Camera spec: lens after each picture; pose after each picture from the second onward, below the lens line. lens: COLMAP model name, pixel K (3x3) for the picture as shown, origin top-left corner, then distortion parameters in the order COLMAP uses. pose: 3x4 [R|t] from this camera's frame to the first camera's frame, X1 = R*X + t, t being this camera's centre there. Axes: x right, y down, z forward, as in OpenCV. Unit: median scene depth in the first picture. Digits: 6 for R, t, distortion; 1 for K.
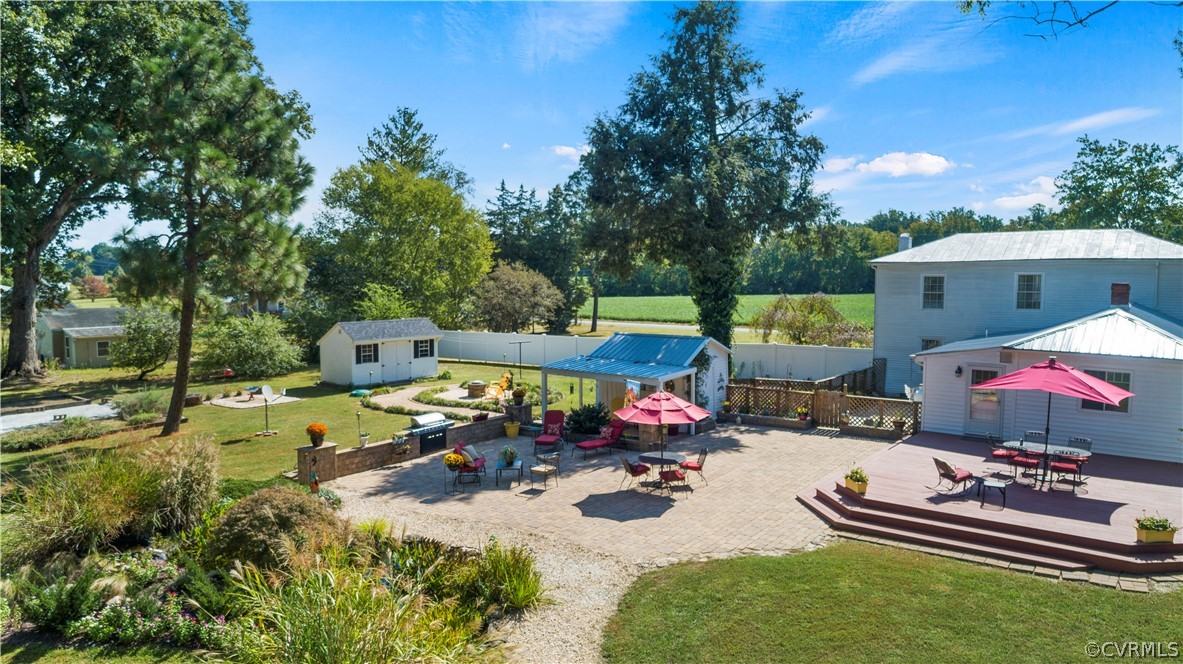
lens RADIAL K [[816.7, 0, 595.6], [0, 816.7, 297.2], [0, 0, 1]] dist [-0.002774, 0.000666]
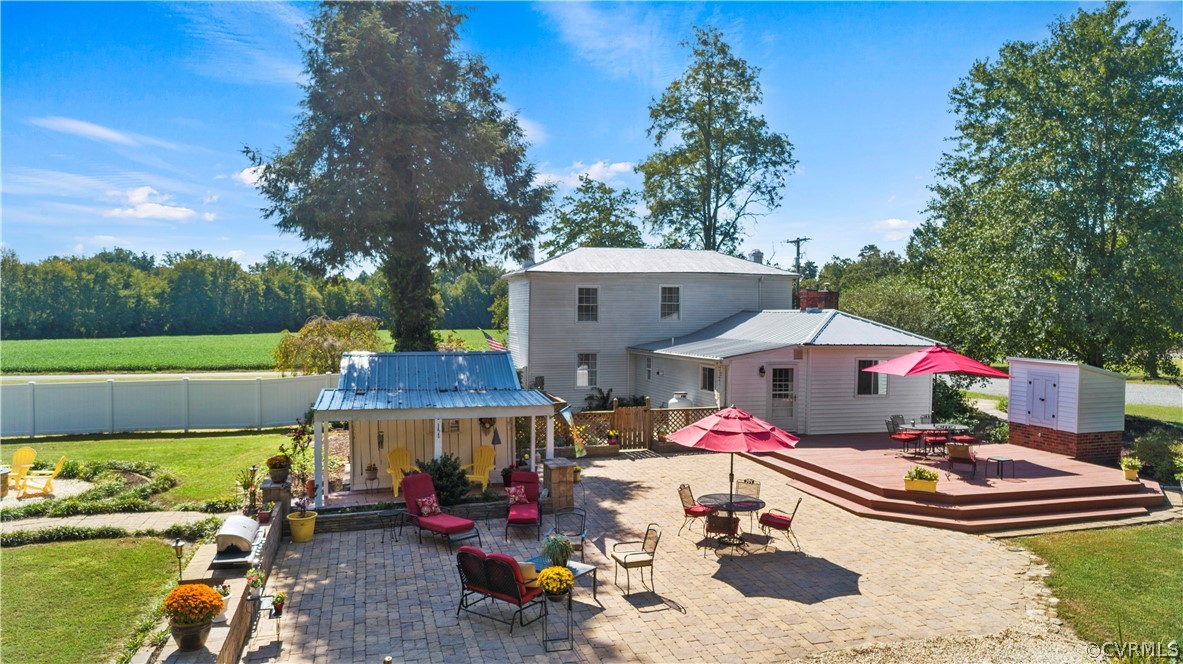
lens RADIAL K [[801.6, 0, 591.5], [0, 801.6, 332.0], [0, 0, 1]] dist [-0.012730, 0.002543]
pose [[0.603706, -0.010615, 0.797136, -0.305380], [0.022936, 0.999729, -0.004058, 0.027424], [-0.796877, 0.020733, 0.603786, 0.376380]]
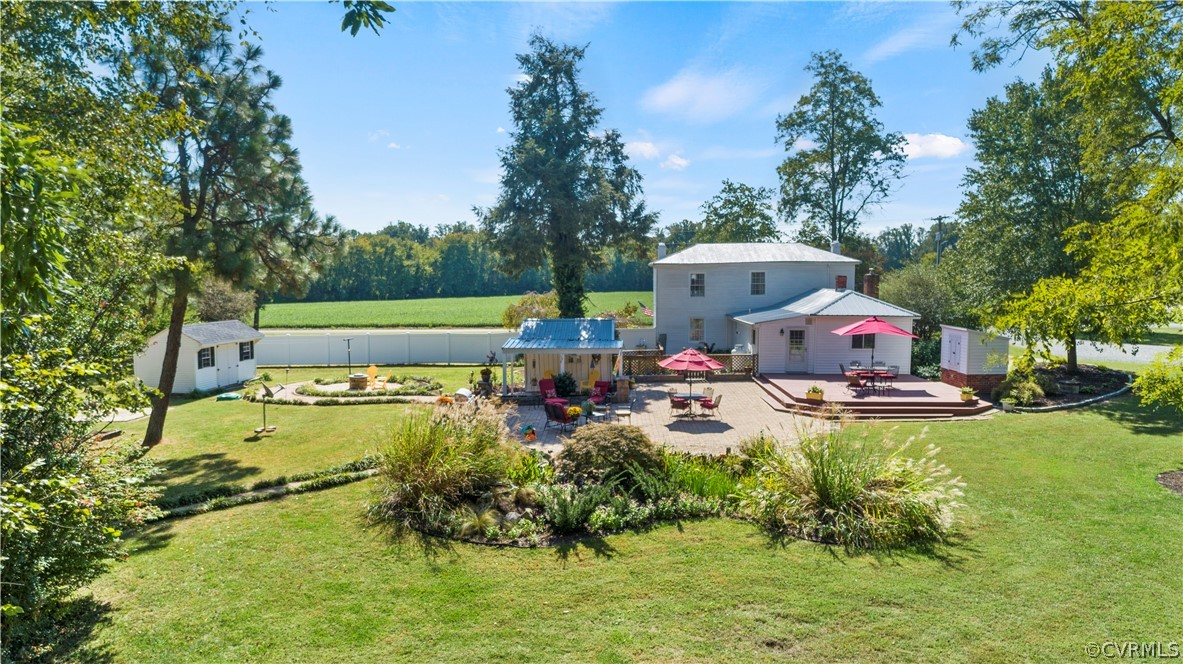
lens RADIAL K [[801.6, 0, 591.5], [0, 801.6, 332.0], [0, 0, 1]] dist [-0.012730, 0.002543]
pose [[0.813185, -0.043135, 0.580405, -0.485067], [0.024440, 0.998901, 0.039995, 0.013742], [-0.581492, -0.018339, 0.813345, -0.020837]]
